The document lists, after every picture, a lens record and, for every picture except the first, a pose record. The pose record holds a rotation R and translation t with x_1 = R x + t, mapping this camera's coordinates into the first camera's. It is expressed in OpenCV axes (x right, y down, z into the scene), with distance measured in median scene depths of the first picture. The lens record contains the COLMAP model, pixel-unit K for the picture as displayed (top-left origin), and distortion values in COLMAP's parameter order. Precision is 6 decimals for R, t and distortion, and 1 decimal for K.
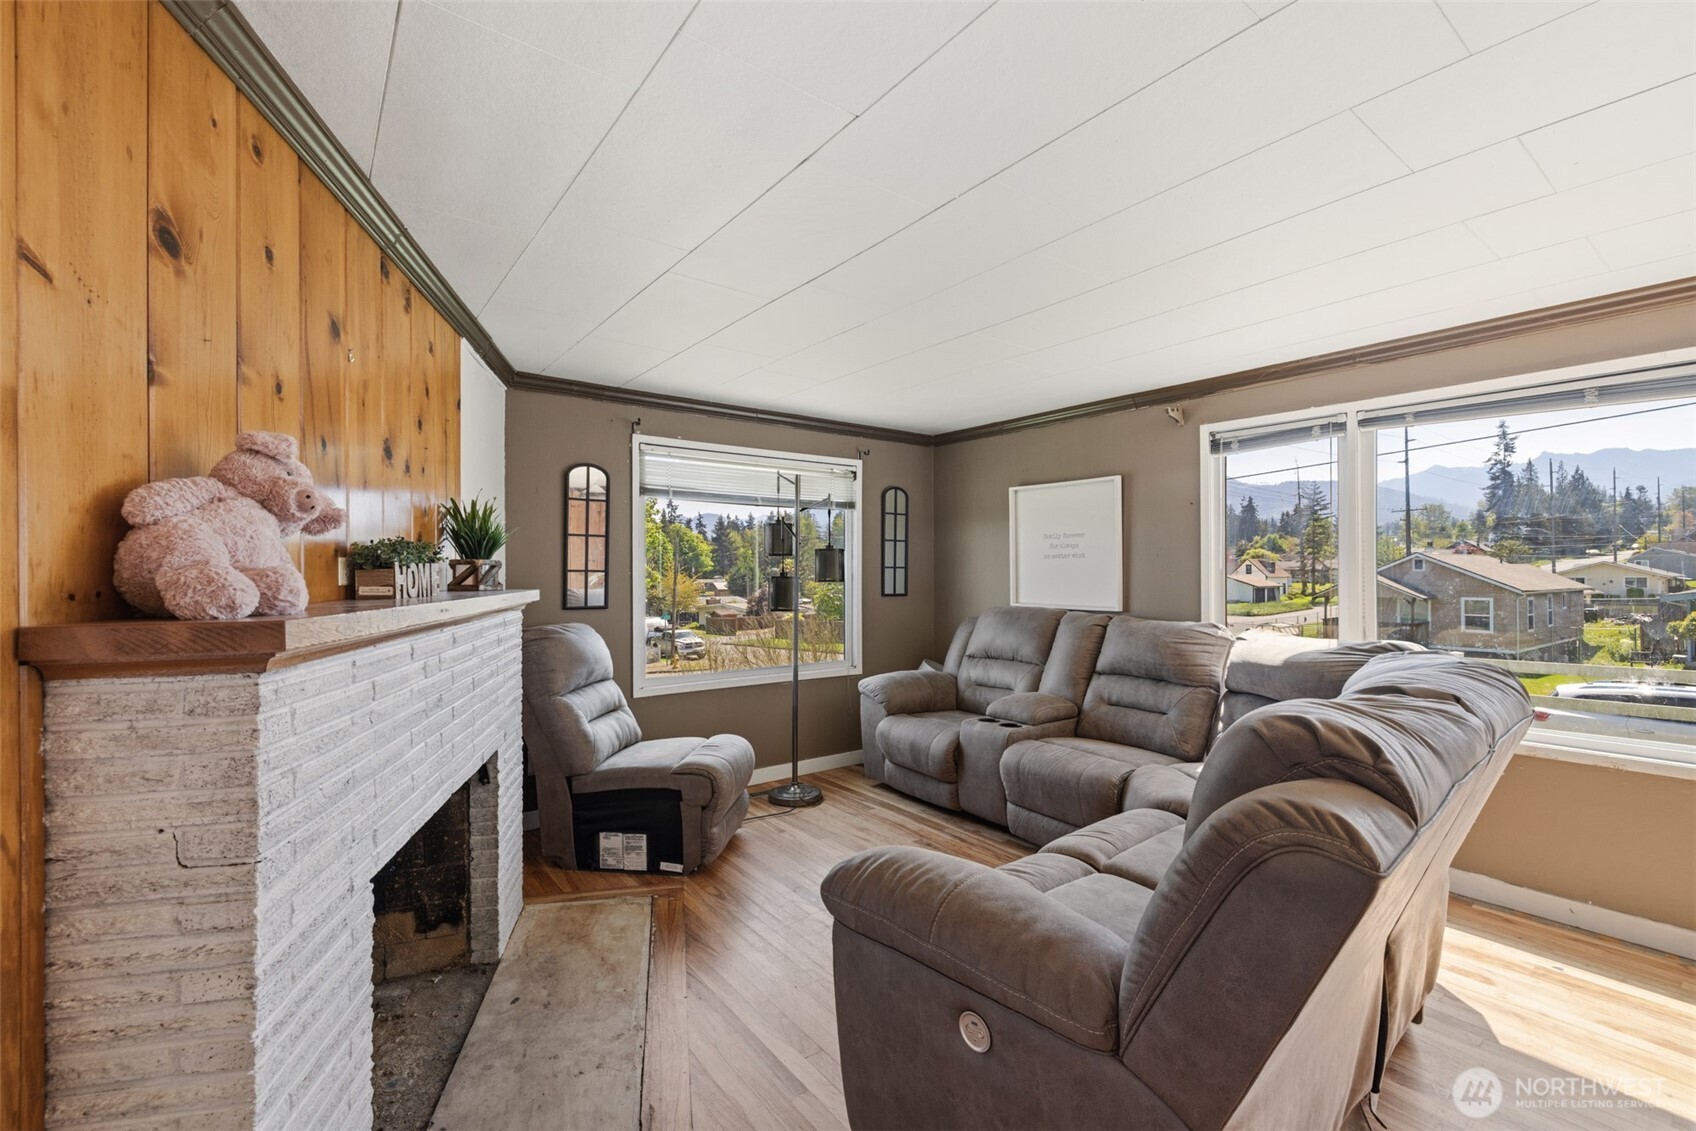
lens RADIAL K [[733.0, 0, 840.8], [0, 733.0, 574.5], [0, 0, 1]] dist [0.003266, 0.001287]
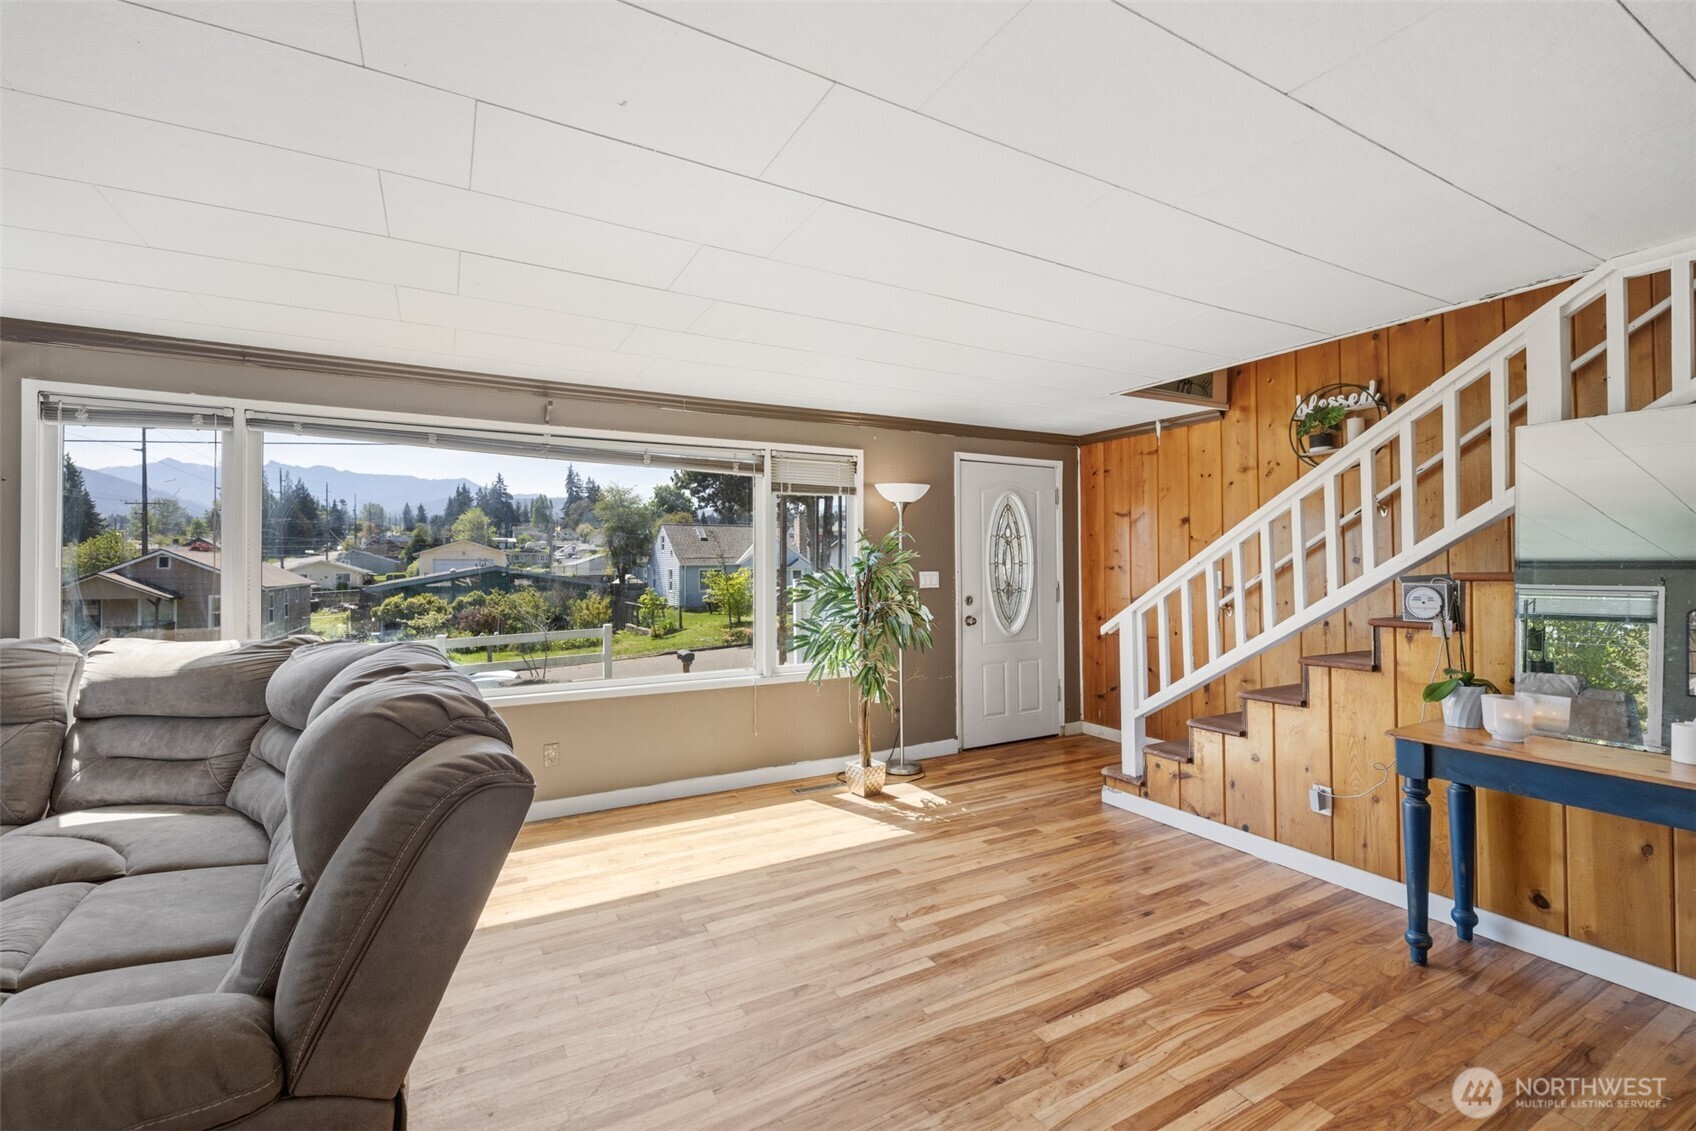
lens RADIAL K [[733.0, 0, 846.1], [0, 733.0, 559.9], [0, 0, 1]] dist [0.003266, 0.001287]
pose [[0.120966, 0.008113, 0.992624, -0.151339], [0.008508, 0.999921, -0.009210, -0.001441], [-0.992620, 0.009560, 0.120887, 0.059159]]
